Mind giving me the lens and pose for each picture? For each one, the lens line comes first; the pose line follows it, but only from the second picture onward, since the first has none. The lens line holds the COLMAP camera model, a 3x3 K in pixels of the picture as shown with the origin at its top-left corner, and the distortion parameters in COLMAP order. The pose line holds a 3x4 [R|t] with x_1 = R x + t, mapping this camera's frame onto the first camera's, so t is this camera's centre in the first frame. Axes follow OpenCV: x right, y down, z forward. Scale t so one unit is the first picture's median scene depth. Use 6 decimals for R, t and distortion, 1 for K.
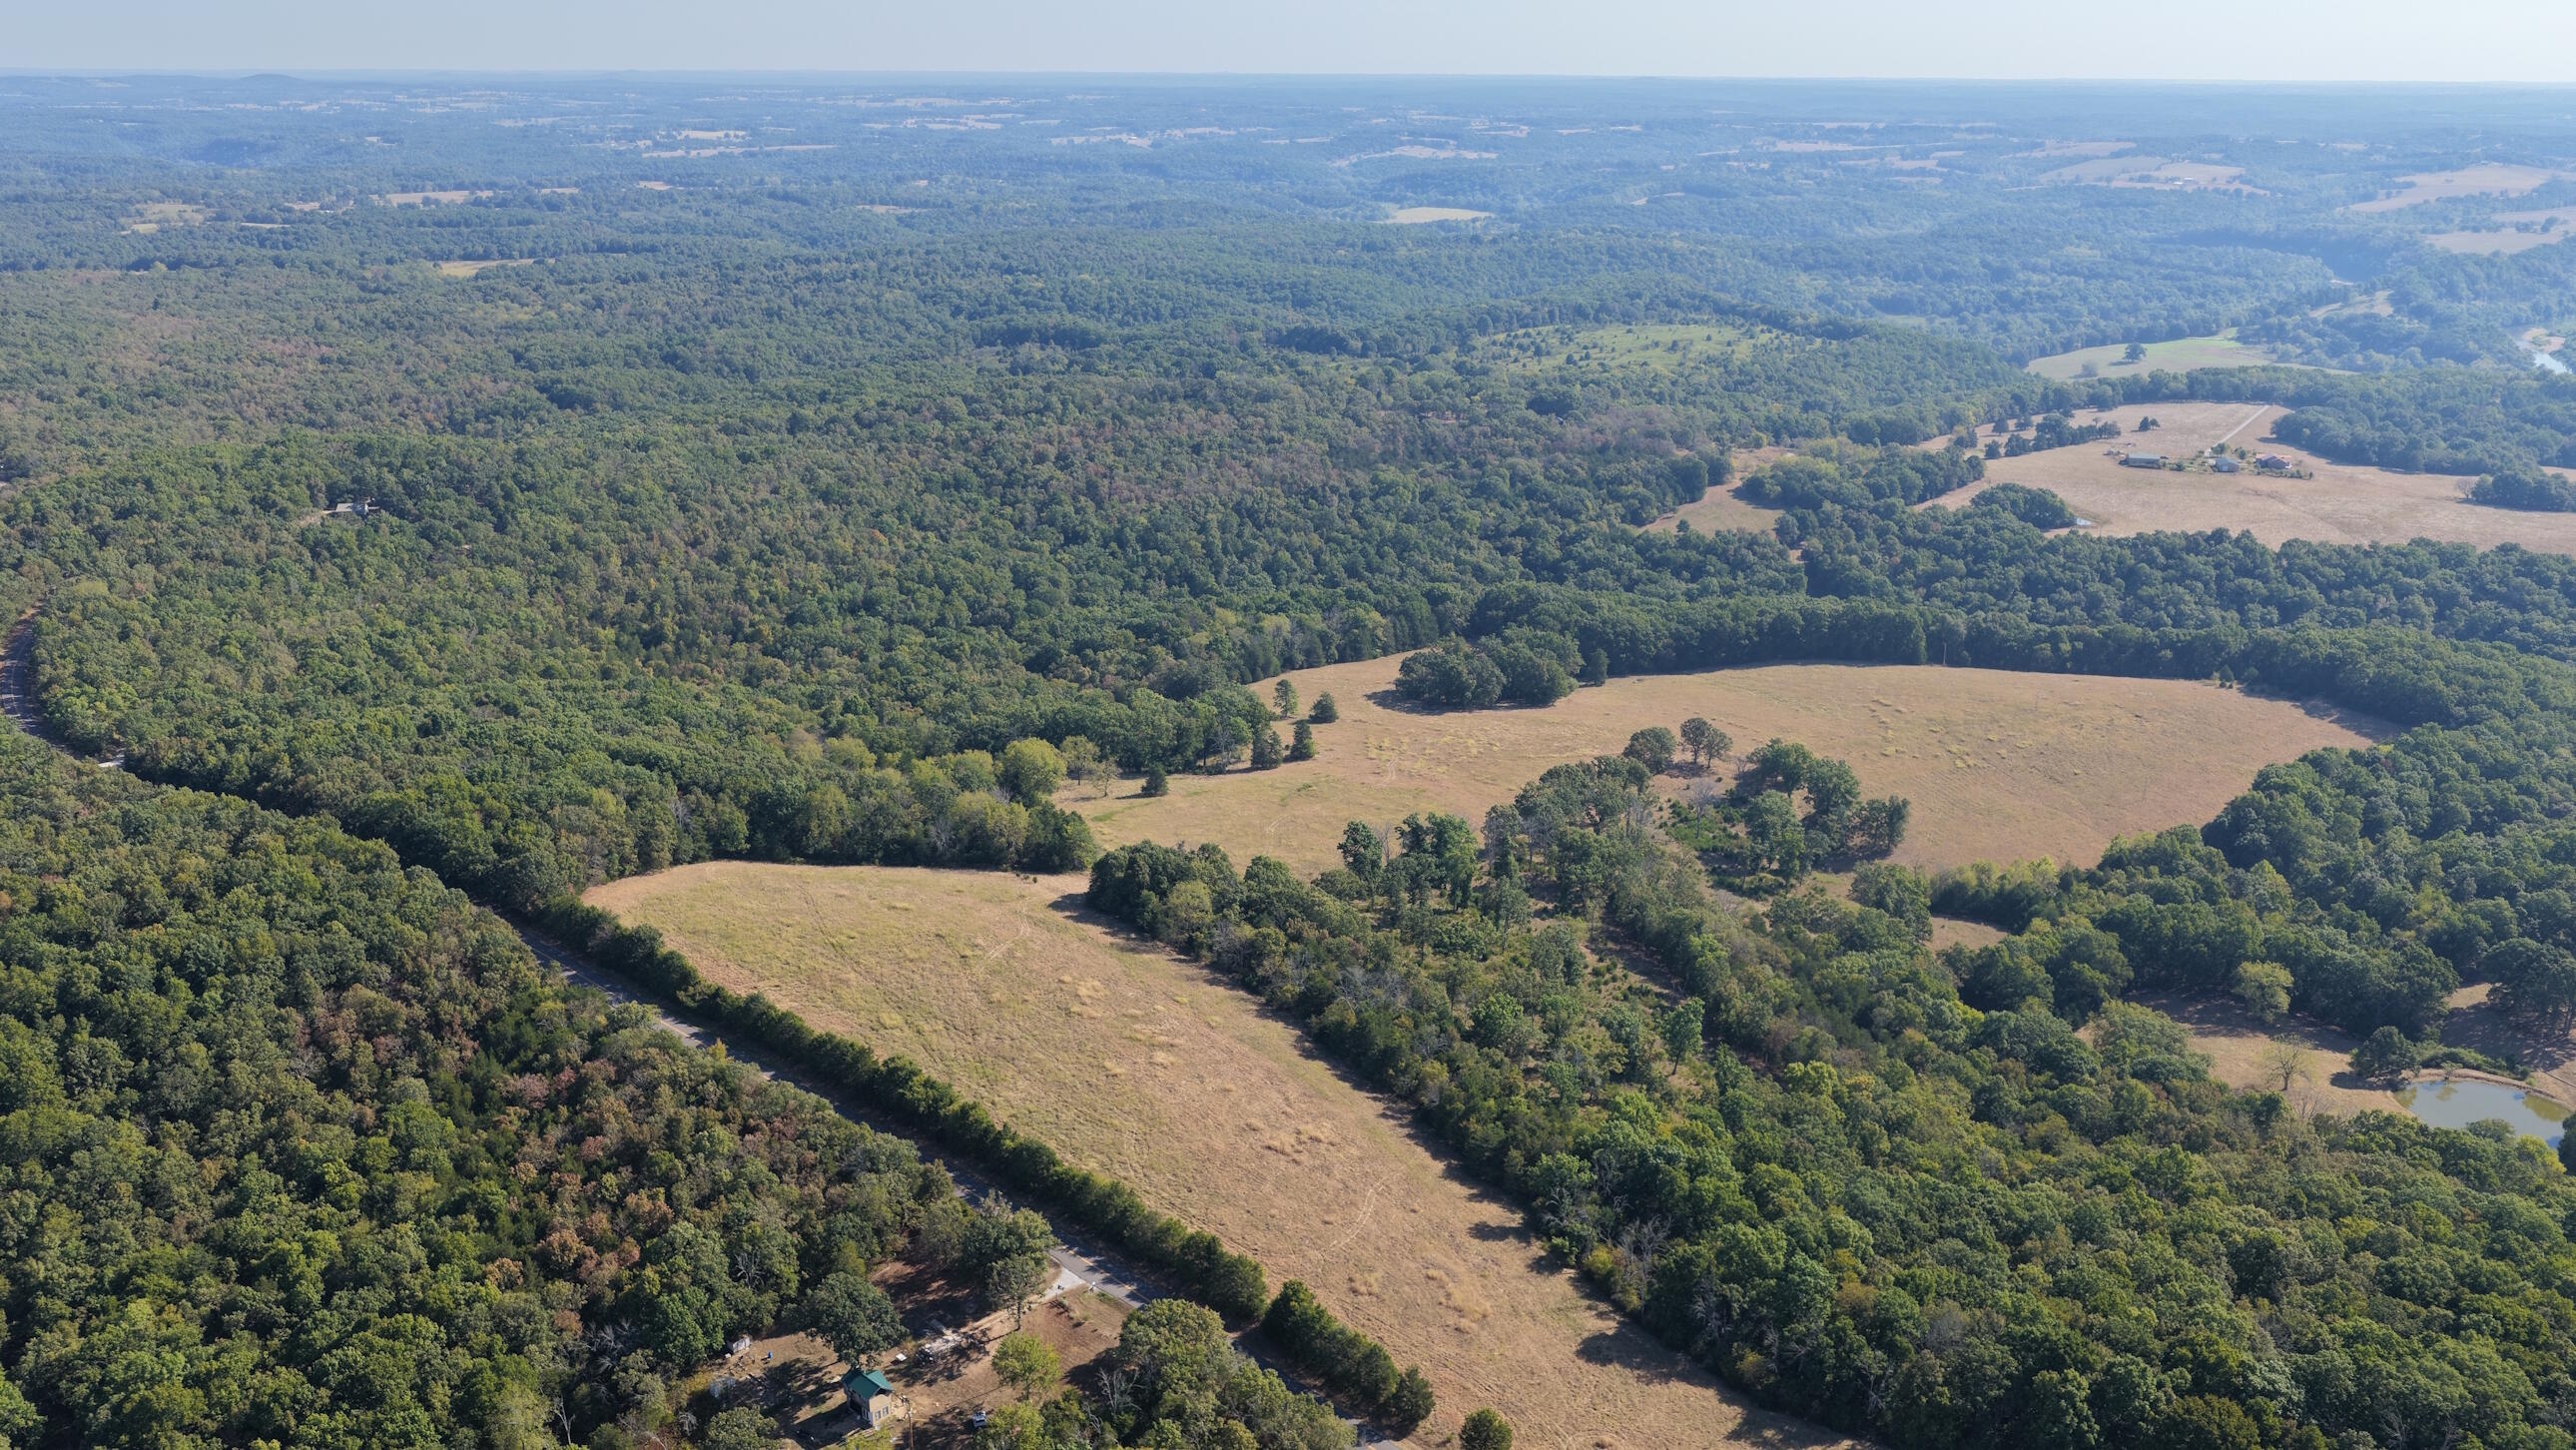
lens RADIAL K [[2143.3, 0, 1294.1], [0, 2143.3, 722.6], [0, 0, 1]] dist [-0.014951, 0.039964]
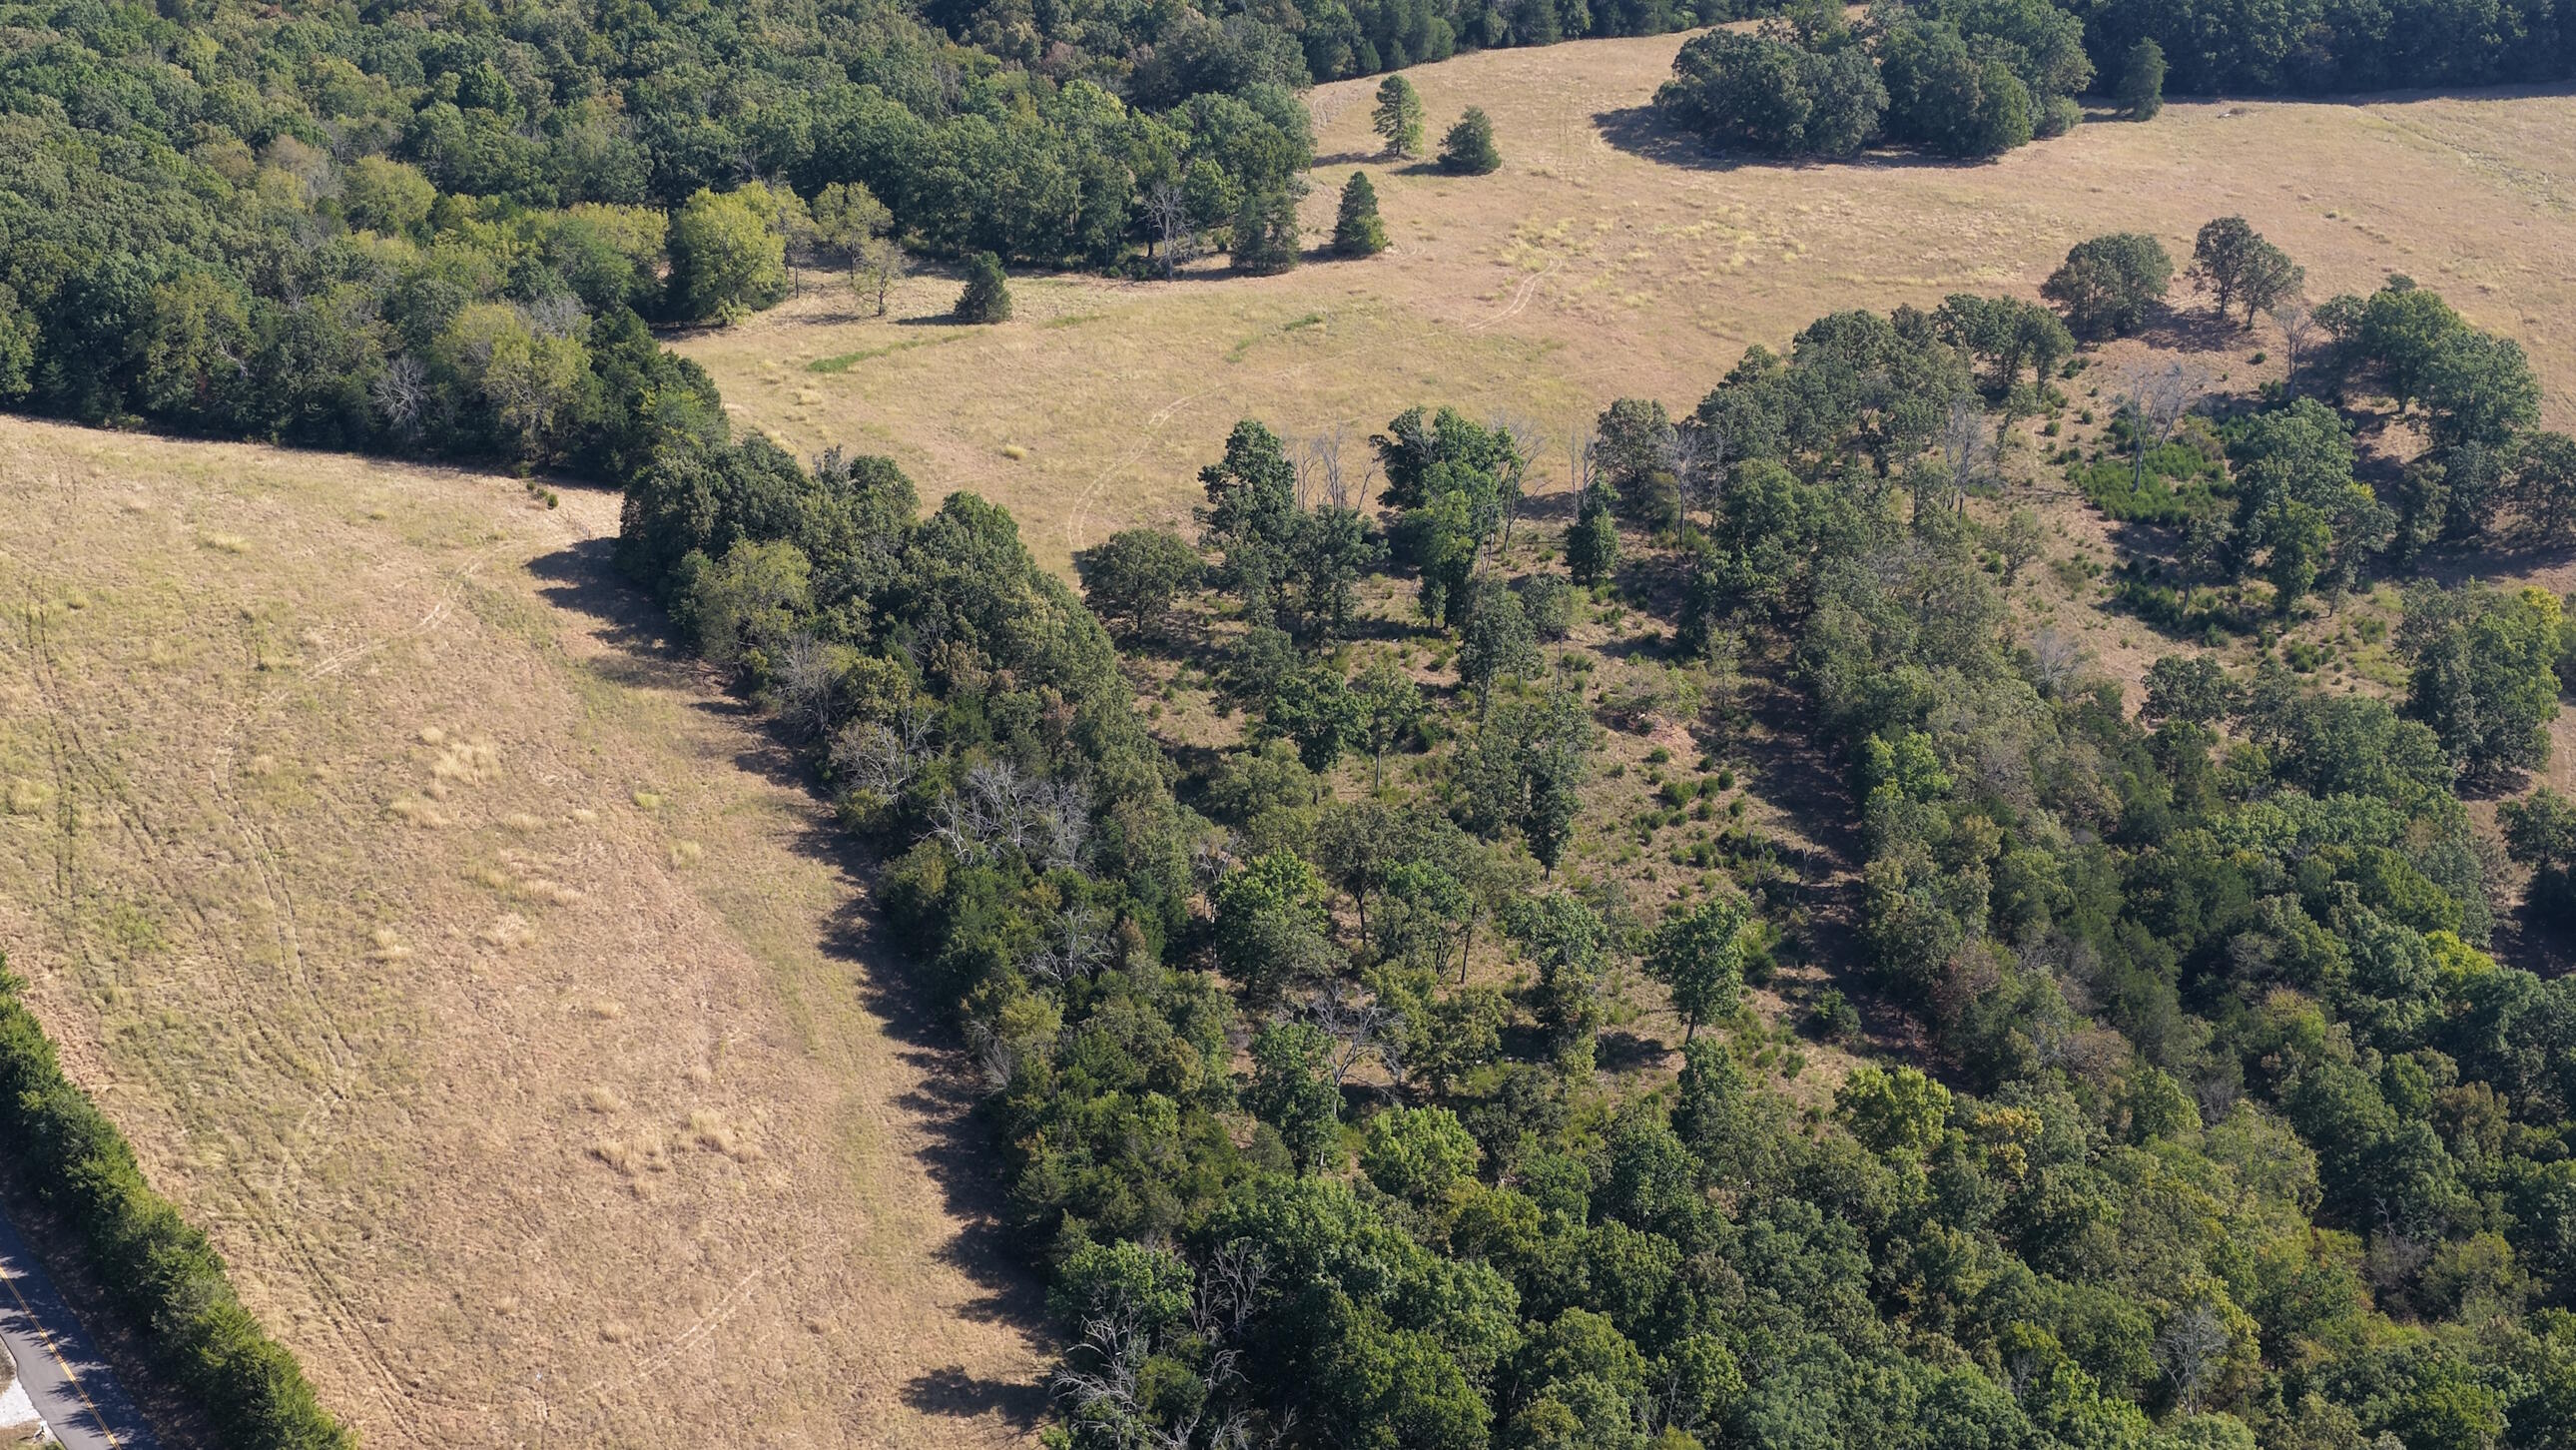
lens RADIAL K [[4219.7, 0, 1302.1], [0, 4219.7, 716.7], [0, 0, 1]] dist [0.005148, 0.000000]
pose [[0.980325, 0.084206, -0.178529, 0.143970], [-0.055625, 0.985638, 0.159446, -0.026362], [0.189391, -0.146378, 0.970930, 0.065170]]
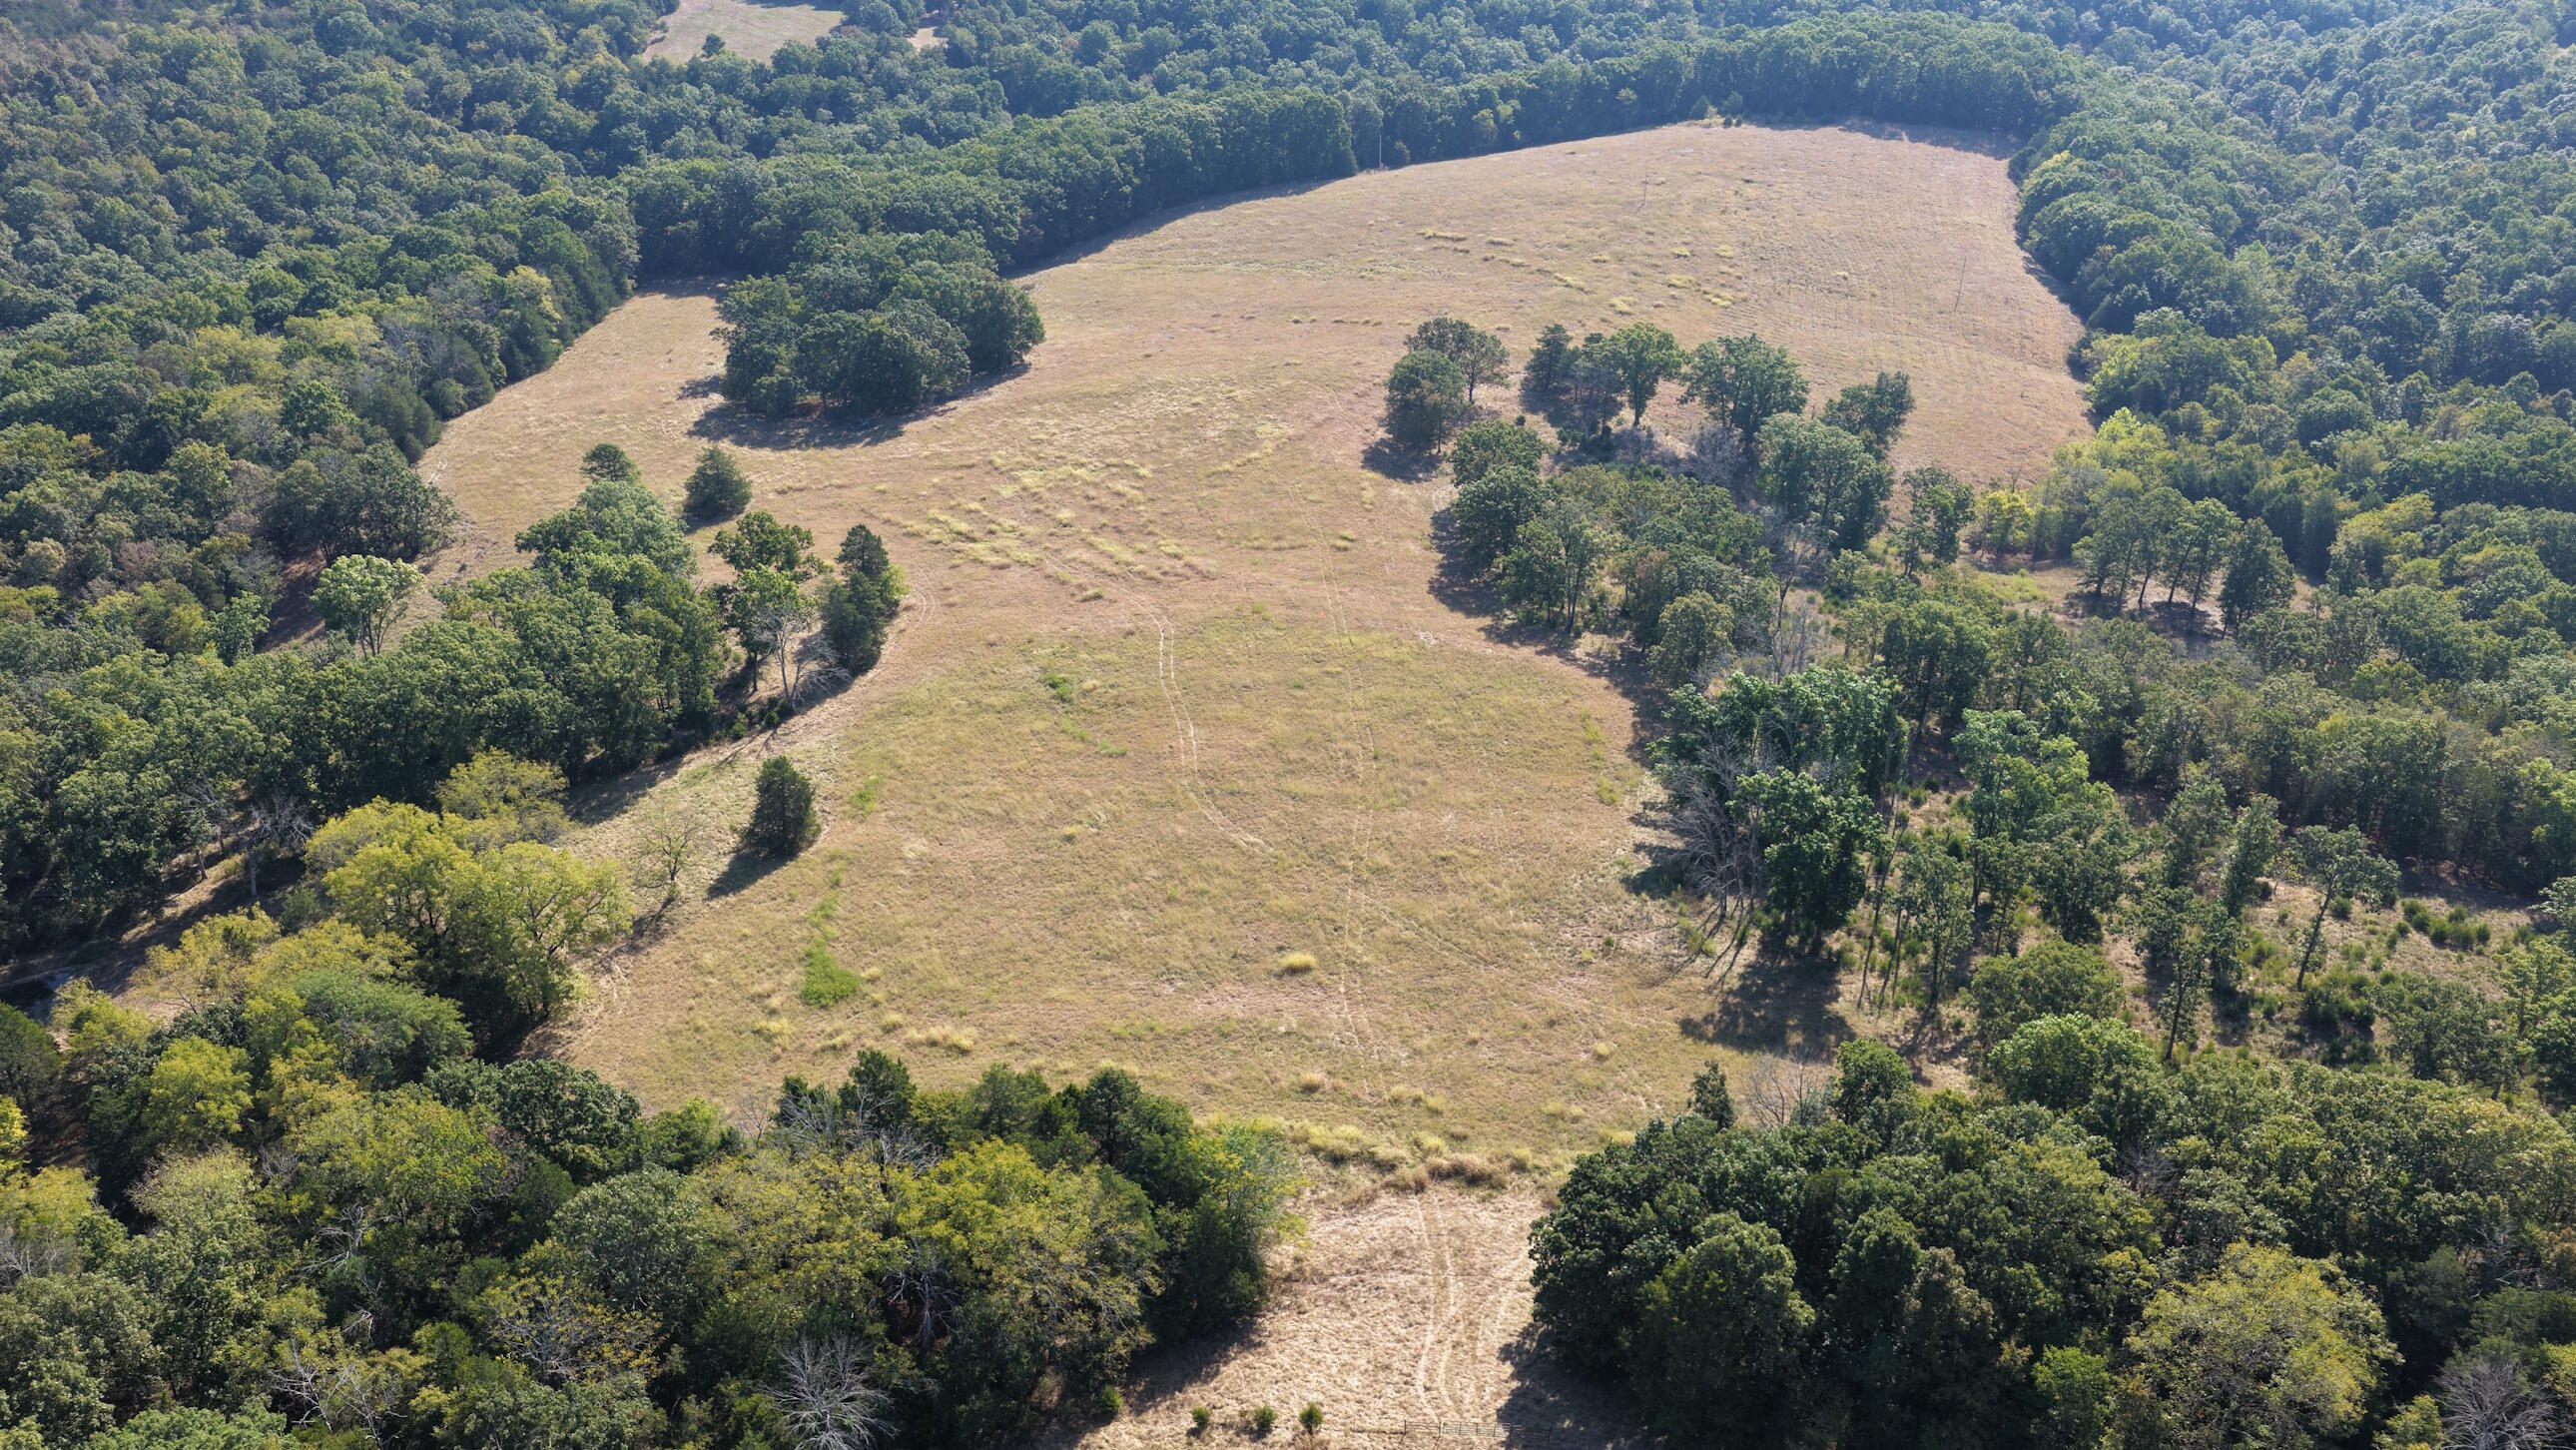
lens RADIAL K [[2143.3, 0, 1300.2], [0, 2143.3, 725.4], [0, 0, 1]] dist [-0.014951, 0.039964]
pose [[0.744686, -0.330088, 0.580073, -0.162692], [0.205920, 0.940366, 0.270756, -0.052236], [-0.634855, -0.082179, 0.768249, 0.527924]]
